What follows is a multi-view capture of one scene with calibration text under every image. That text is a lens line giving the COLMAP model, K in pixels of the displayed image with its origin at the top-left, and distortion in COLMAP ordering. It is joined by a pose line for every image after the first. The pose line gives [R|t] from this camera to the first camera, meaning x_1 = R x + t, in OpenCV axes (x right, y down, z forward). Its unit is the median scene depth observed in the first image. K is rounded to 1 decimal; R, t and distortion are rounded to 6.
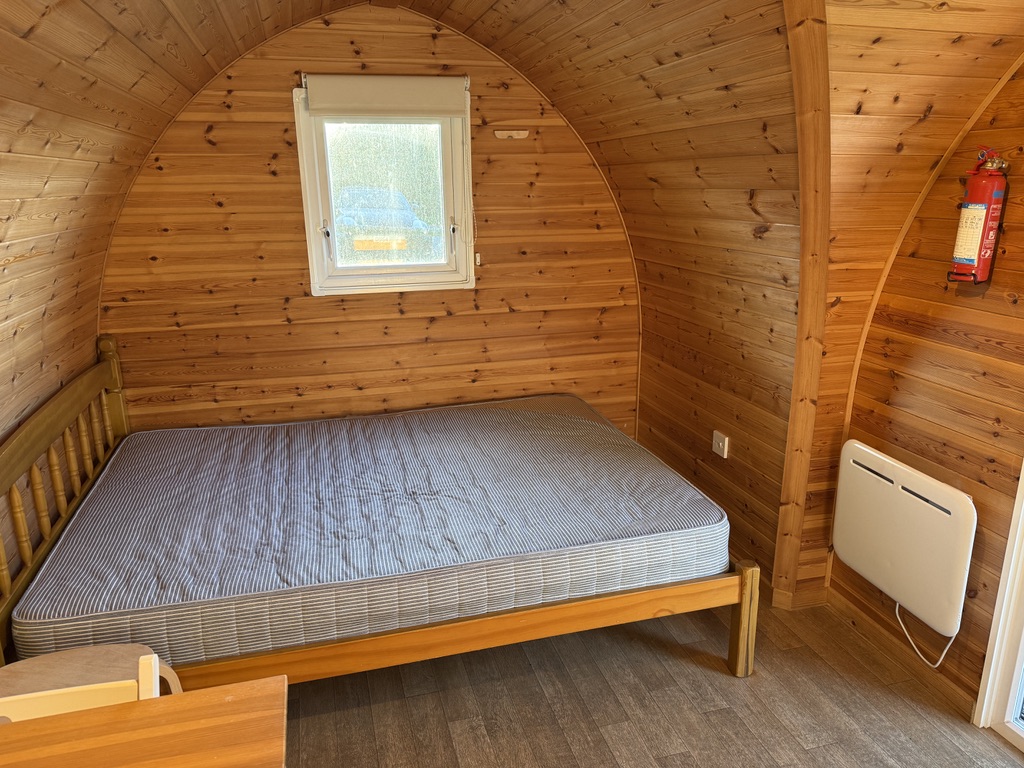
lens RADIAL K [[723.2, 0, 510.1], [0, 723.2, 382.6], [0, 0, 1]] dist [0.005139, -0.000036]
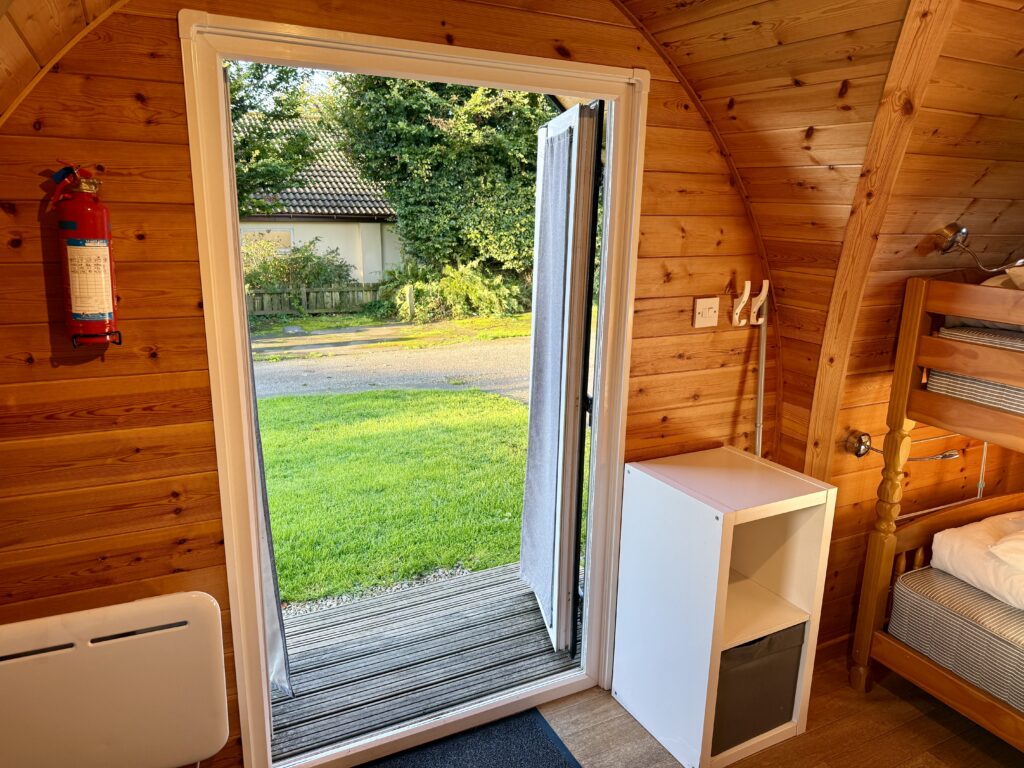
lens RADIAL K [[723.2, 0, 511.9], [0, 723.2, 386.2], [0, 0, 1]] dist [0.005139, -0.000036]
pose [[-0.197716, -0.230277, 0.952828, -0.162755], [0.244601, 0.929679, 0.275439, -0.193348], [-0.949252, 0.287521, -0.127486, 0.686170]]
